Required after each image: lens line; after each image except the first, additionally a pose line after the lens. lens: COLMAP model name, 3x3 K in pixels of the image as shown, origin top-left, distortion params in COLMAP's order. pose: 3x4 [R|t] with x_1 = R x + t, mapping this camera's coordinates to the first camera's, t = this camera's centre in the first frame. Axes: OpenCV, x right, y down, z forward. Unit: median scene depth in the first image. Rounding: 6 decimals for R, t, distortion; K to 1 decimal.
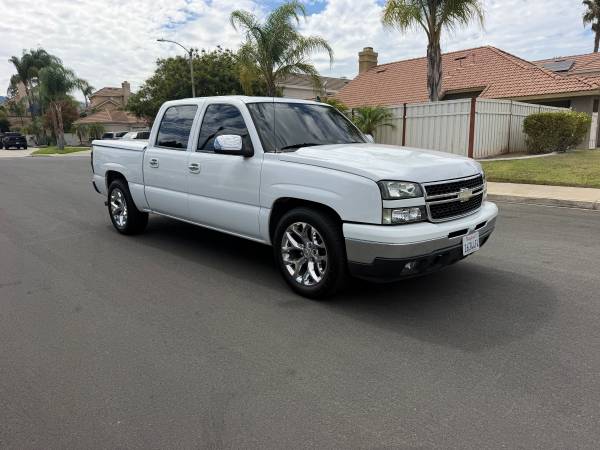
lens RADIAL K [[434.4, 0, 300.0], [0, 434.4, 225.0], [0, 0, 1]] dist [0.028040, -0.028786]
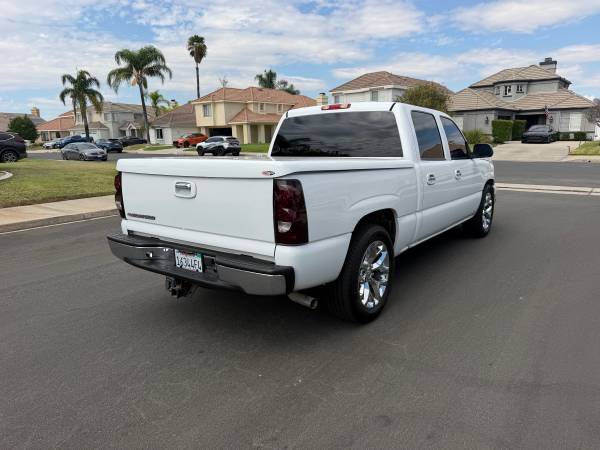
lens RADIAL K [[436.4, 0, 298.1], [0, 436.4, 217.1], [0, 0, 1]] dist [0.027279, -0.042211]
pose [[-0.136959, -0.163824, 0.976936, -0.984704], [0.217180, 0.957268, 0.190973, -0.251598], [-0.966476, 0.238326, -0.095527, 1.182026]]
